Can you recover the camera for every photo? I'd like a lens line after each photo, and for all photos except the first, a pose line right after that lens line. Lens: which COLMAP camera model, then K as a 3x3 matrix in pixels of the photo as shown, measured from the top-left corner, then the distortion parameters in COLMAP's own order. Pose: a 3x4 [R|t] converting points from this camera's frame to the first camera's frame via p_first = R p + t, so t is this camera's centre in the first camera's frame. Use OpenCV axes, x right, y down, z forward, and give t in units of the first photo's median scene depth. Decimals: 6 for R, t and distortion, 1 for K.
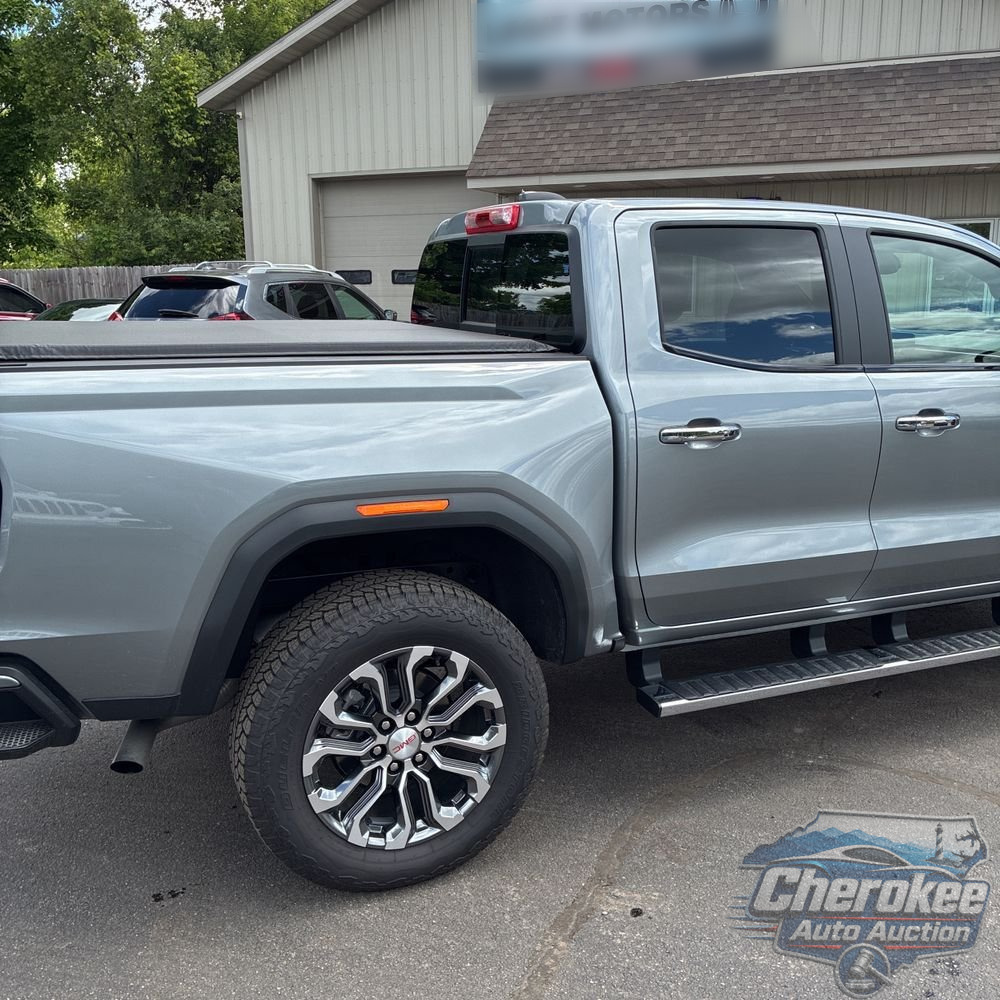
lens RADIAL K [[1009.9, 0, 507.7], [0, 1009.9, 492.0], [0, 0, 1]] dist [0.017144, 0.011422]
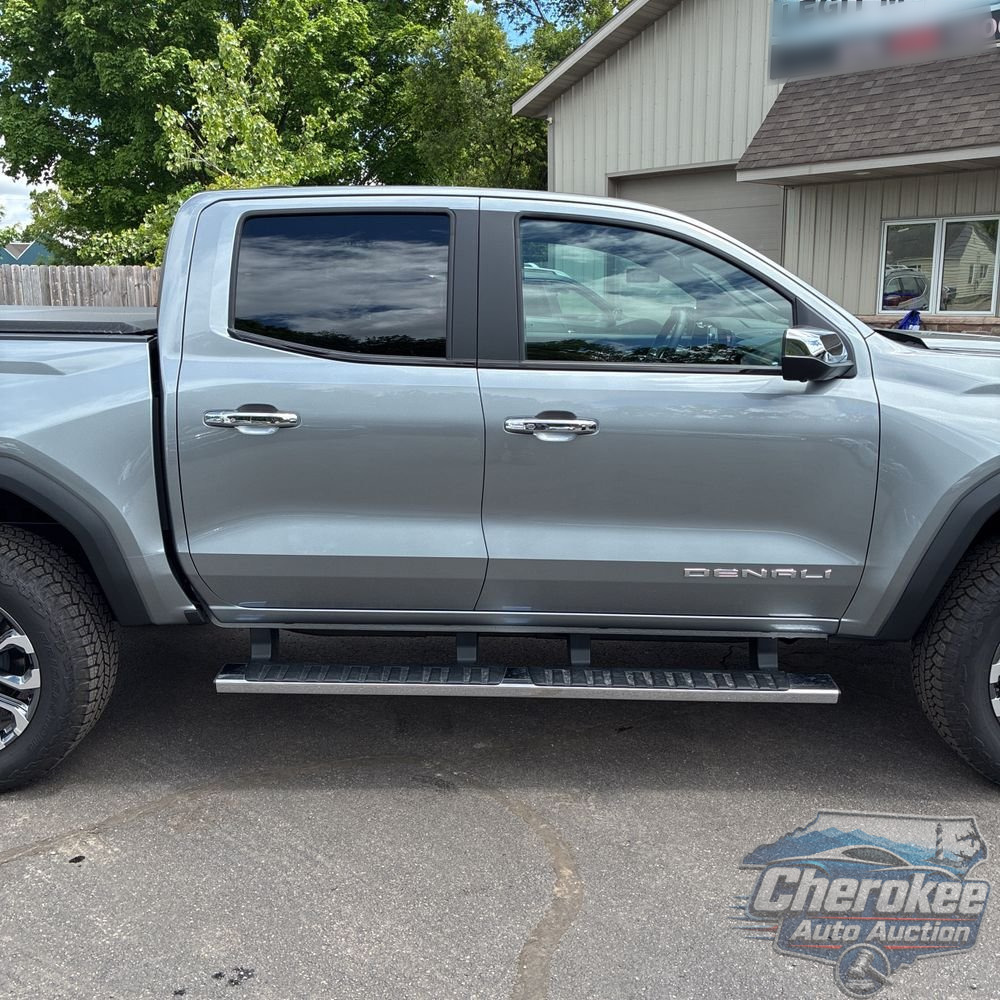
lens RADIAL K [[1009.9, 0, 507.7], [0, 1009.9, 492.0], [0, 0, 1]] dist [0.017144, 0.011422]
pose [[0.910402, 0.083952, -0.405118, 0.195314], [-0.083715, 0.996321, 0.018338, -0.005841], [0.405167, 0.017219, 0.914081, 0.041487]]
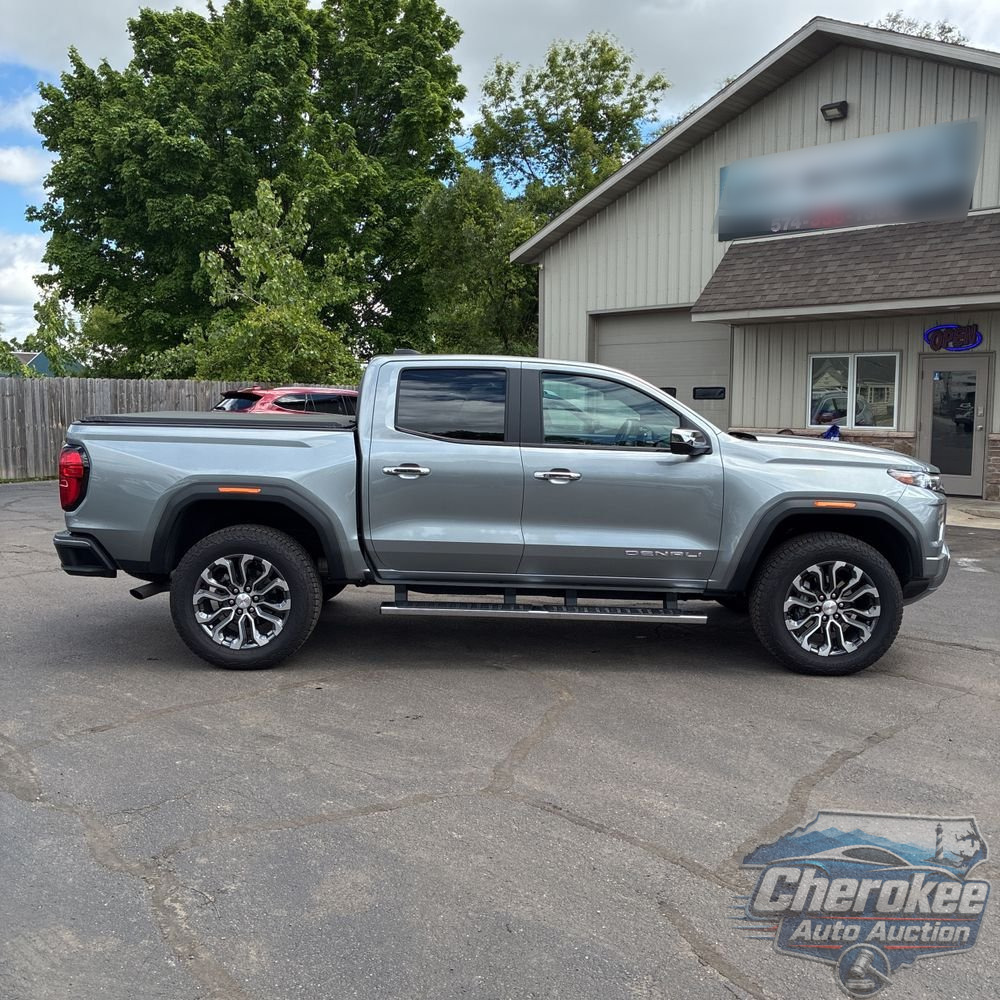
lens RADIAL K [[1009.9, 0, 507.7], [0, 1009.9, 492.0], [0, 0, 1]] dist [0.017144, 0.011422]
pose [[0.916977, 0.050461, -0.395736, 0.270876], [-0.094190, 0.991308, -0.091850, 0.034339], [0.387661, 0.121499, 0.913760, -0.171776]]
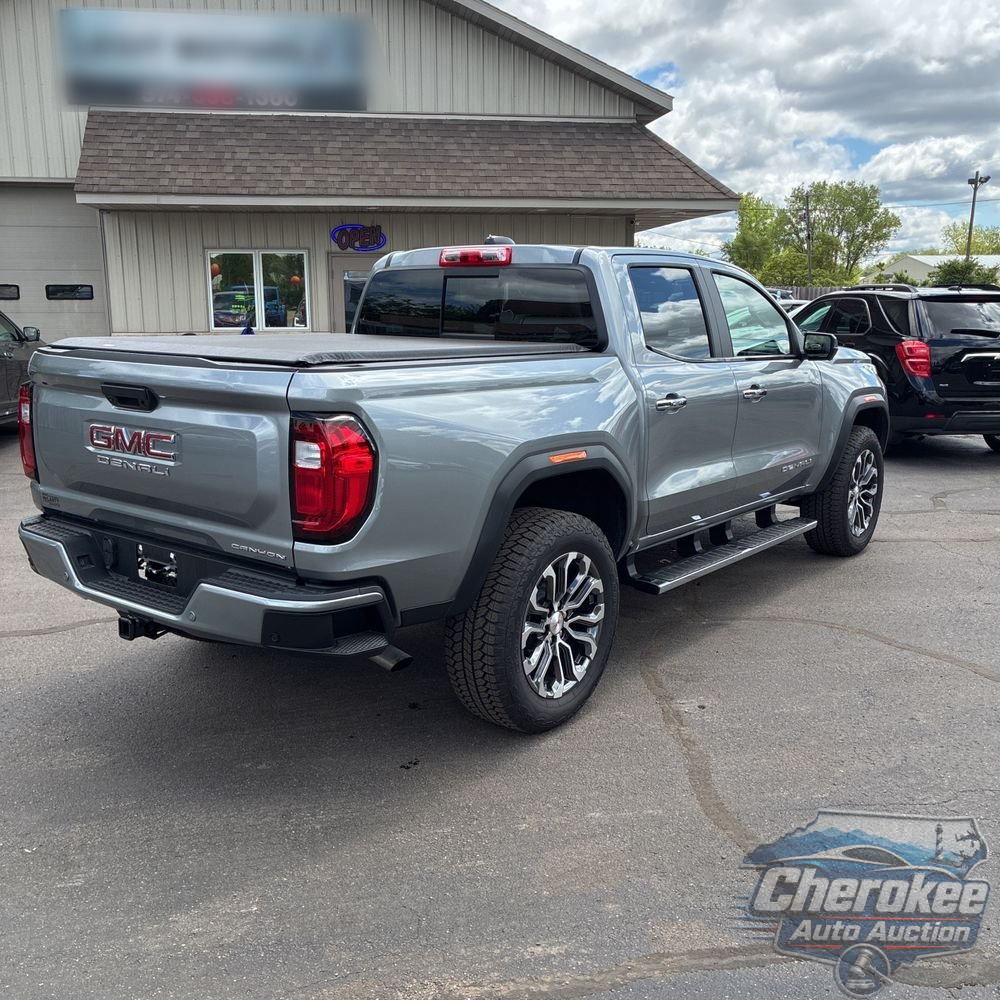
lens RADIAL K [[1009.9, 0, 507.7], [0, 1009.9, 492.0], [0, 0, 1]] dist [0.017144, 0.011422]
pose [[0.878792, -0.084638, 0.469640, -0.174697], [0.092268, 0.995711, 0.006794, 0.009714], [-0.468200, 0.037363, 0.882832, -0.052330]]
